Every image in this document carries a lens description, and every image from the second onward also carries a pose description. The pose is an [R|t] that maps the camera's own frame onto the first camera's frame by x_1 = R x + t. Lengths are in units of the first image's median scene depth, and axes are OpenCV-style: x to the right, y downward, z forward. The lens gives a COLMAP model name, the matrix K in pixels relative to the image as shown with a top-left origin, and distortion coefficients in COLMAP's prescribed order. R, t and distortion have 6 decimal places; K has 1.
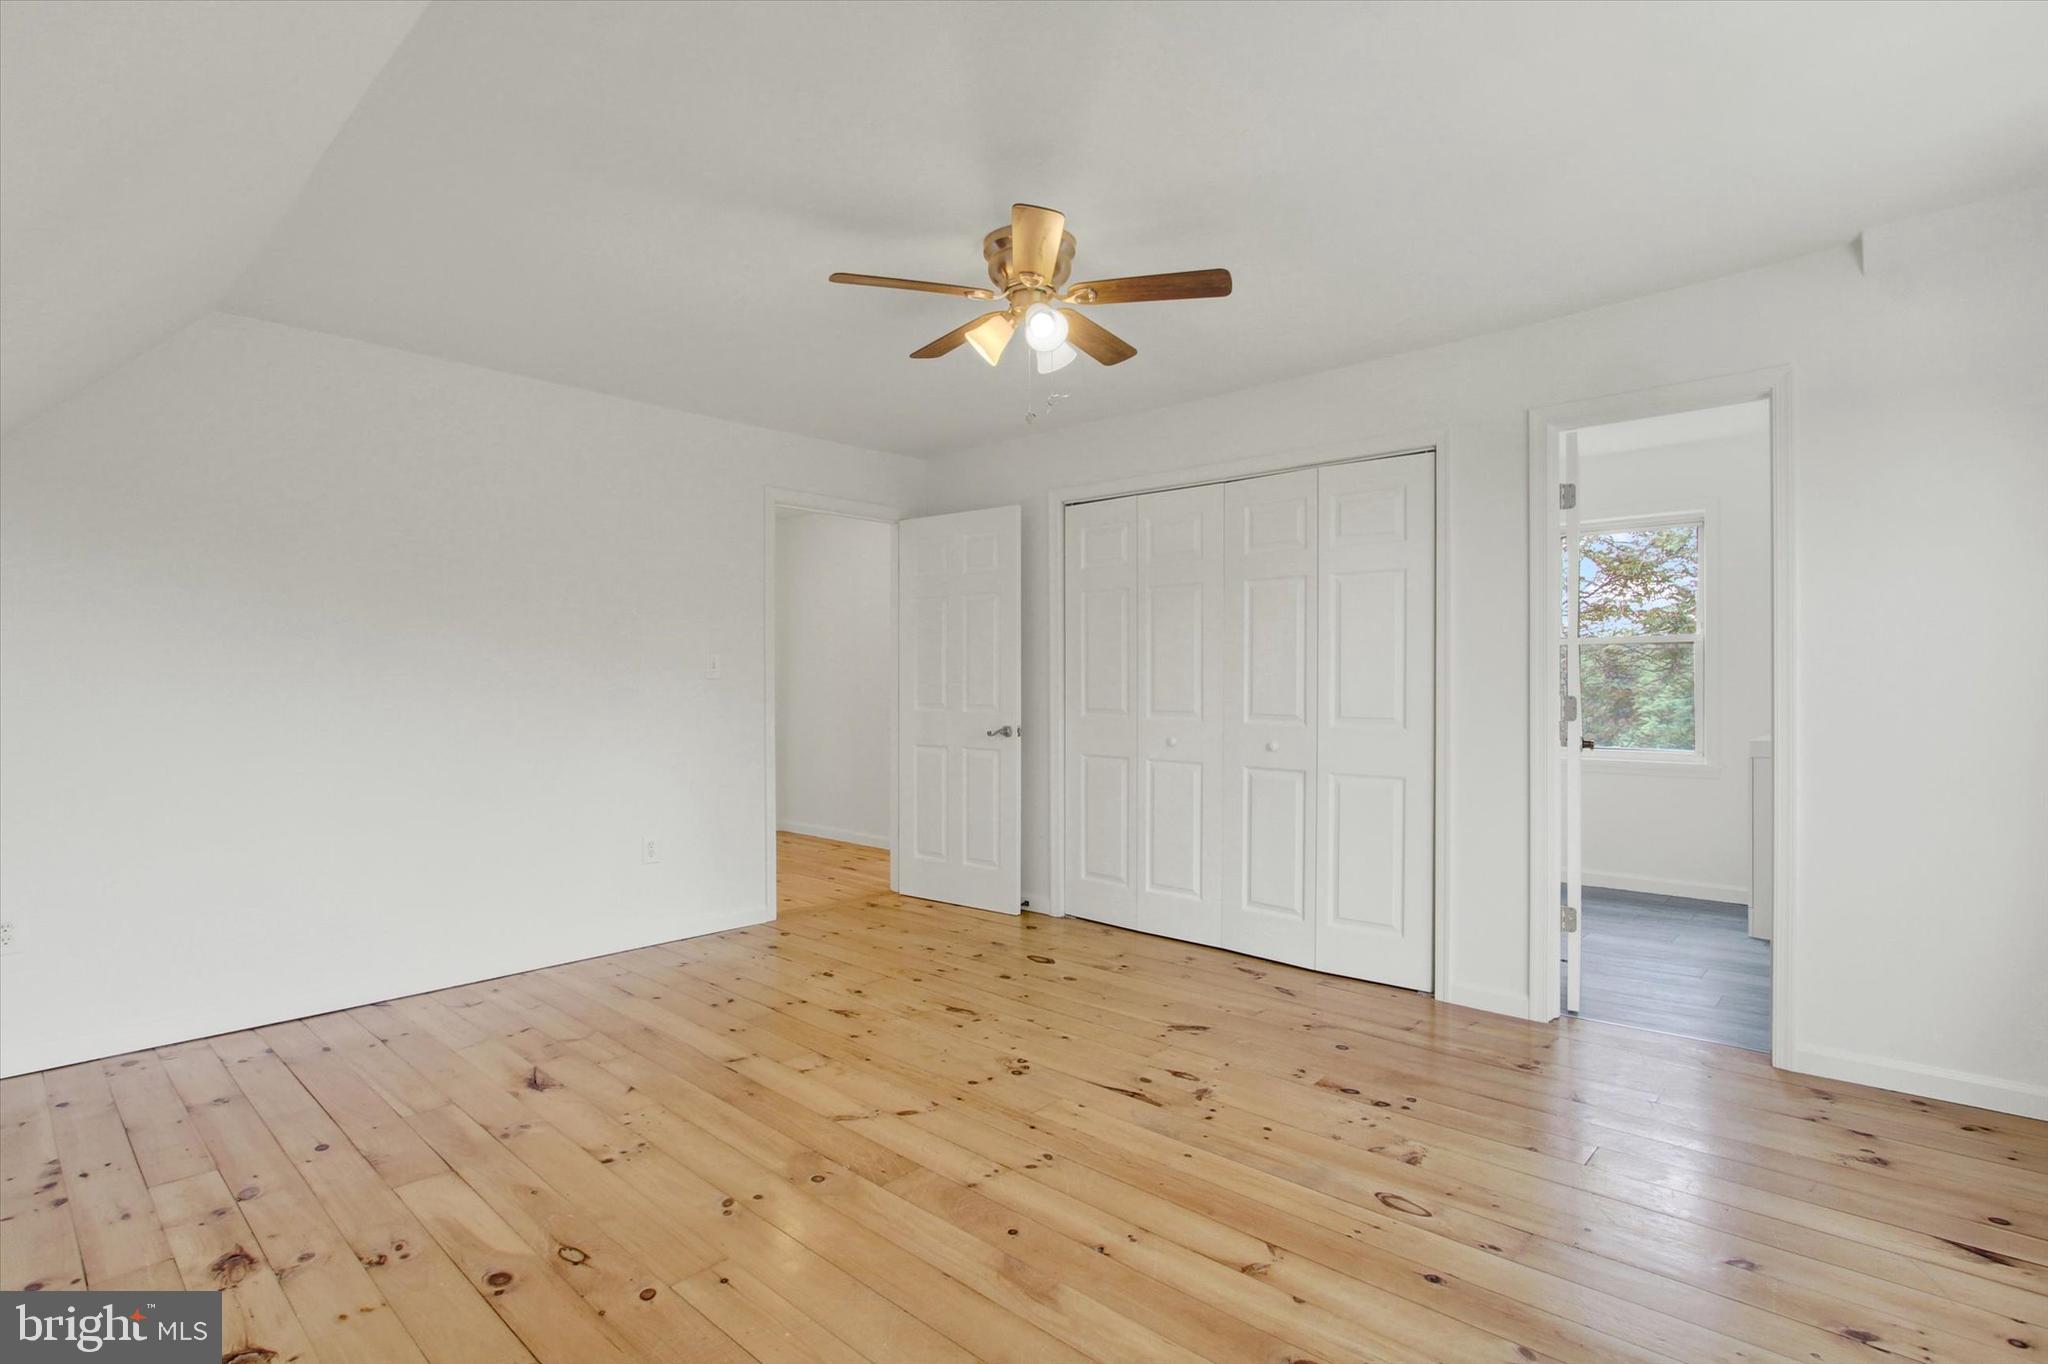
lens RADIAL K [[992.1, 0, 1020.2], [0, 992.1, 681.8], [0, 0, 1]] dist [0.003079, -0.000263]
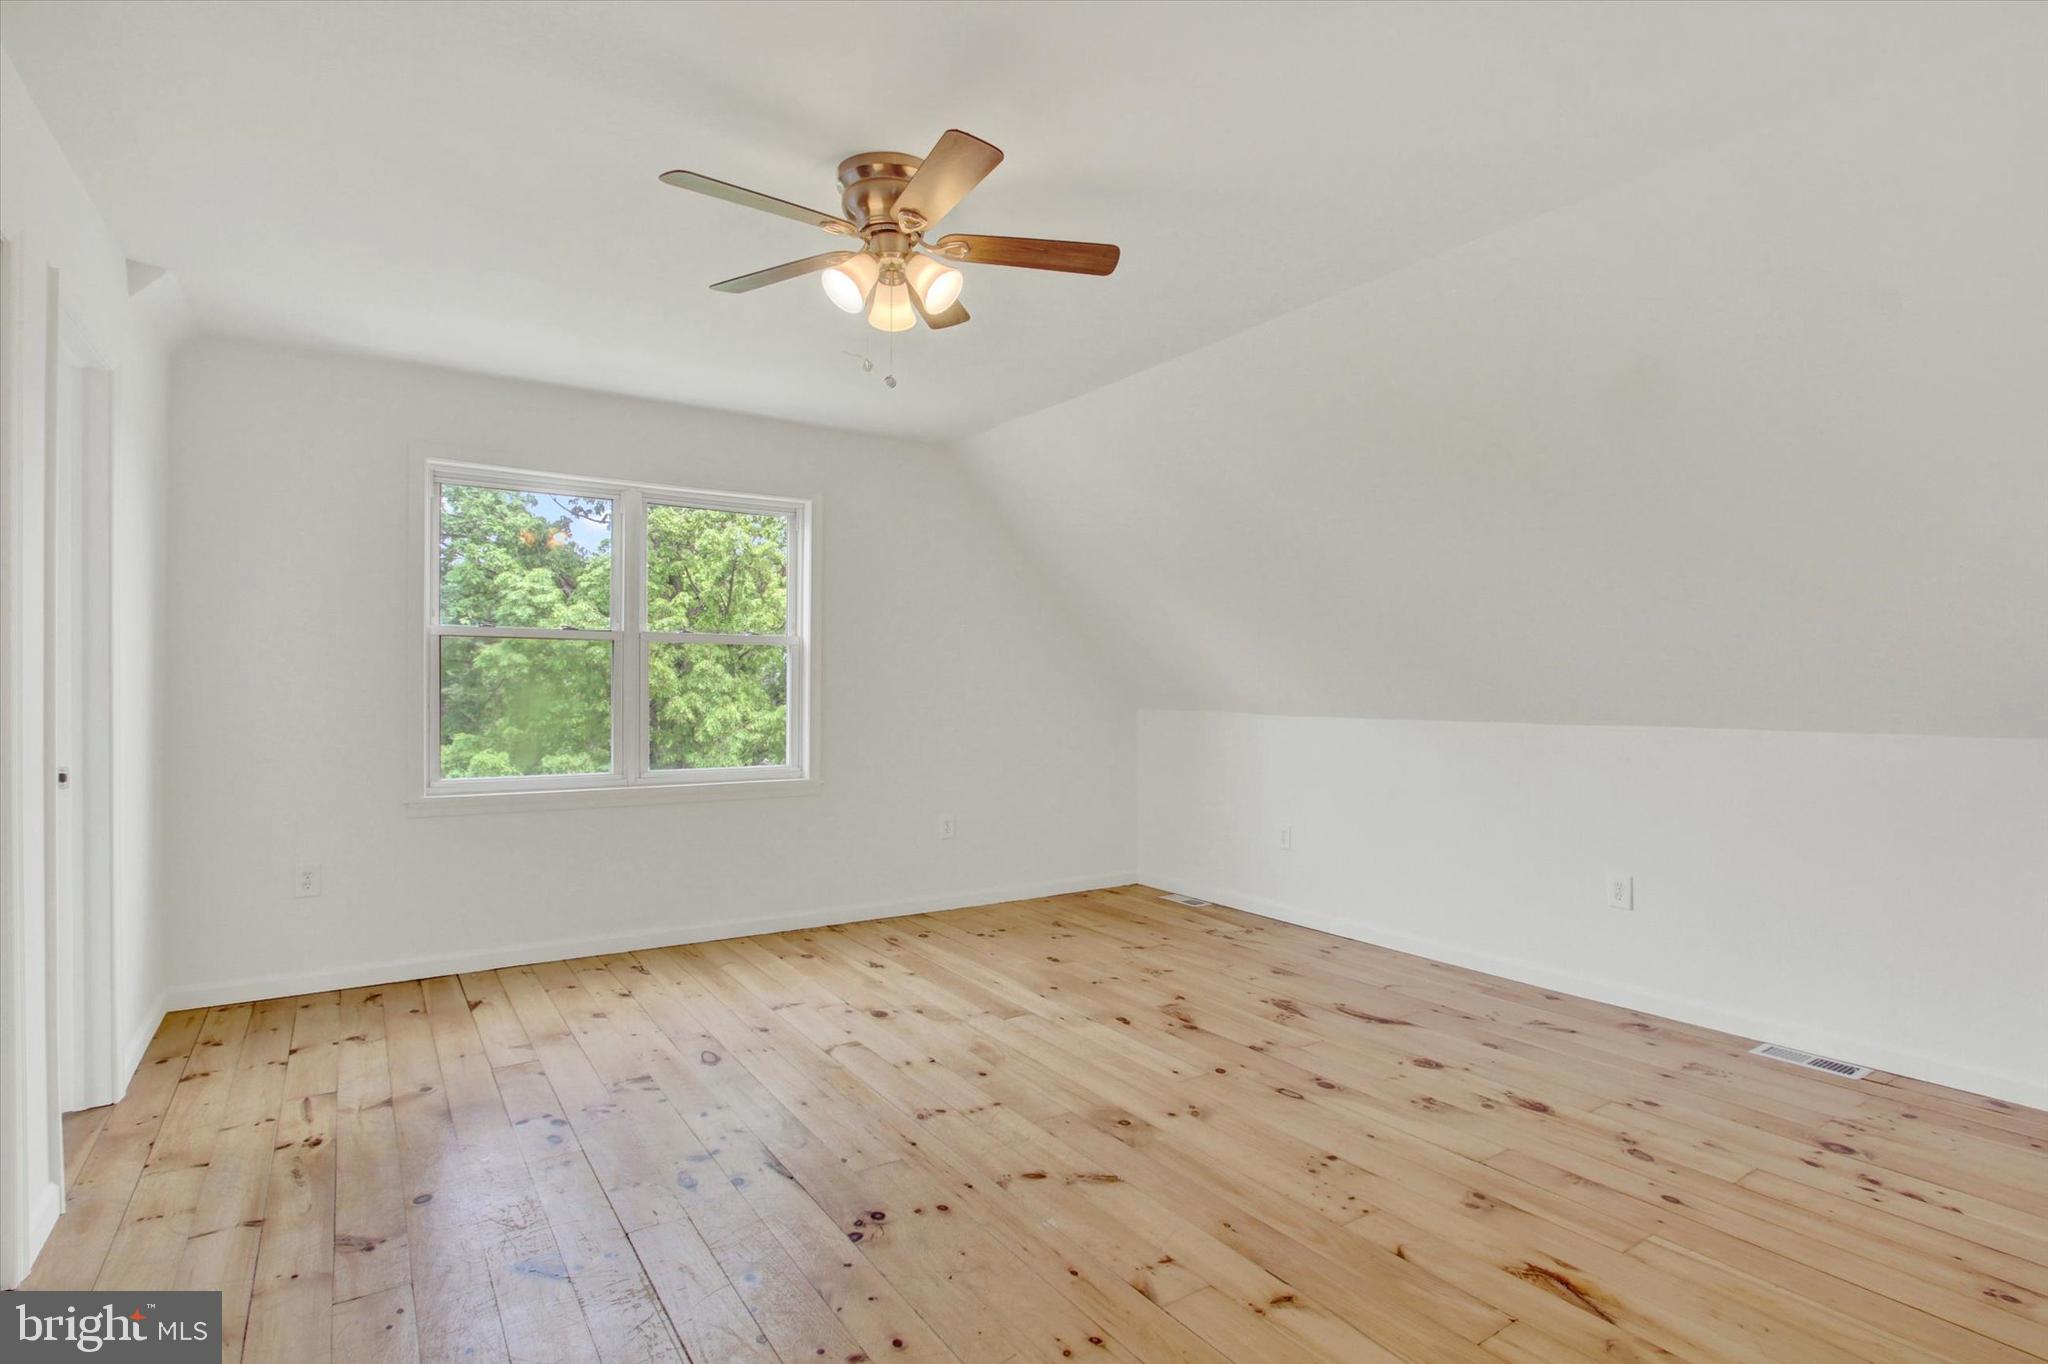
lens RADIAL K [[992.1, 0, 1026.6], [0, 992.1, 683.9], [0, 0, 1]] dist [0.003079, -0.000263]
pose [[-0.973364, 0.002192, 0.229253, -0.338199], [0.002370, 0.999997, 0.000500, -0.004648], [-0.229251, 0.001030, -0.973367, 2.025598]]
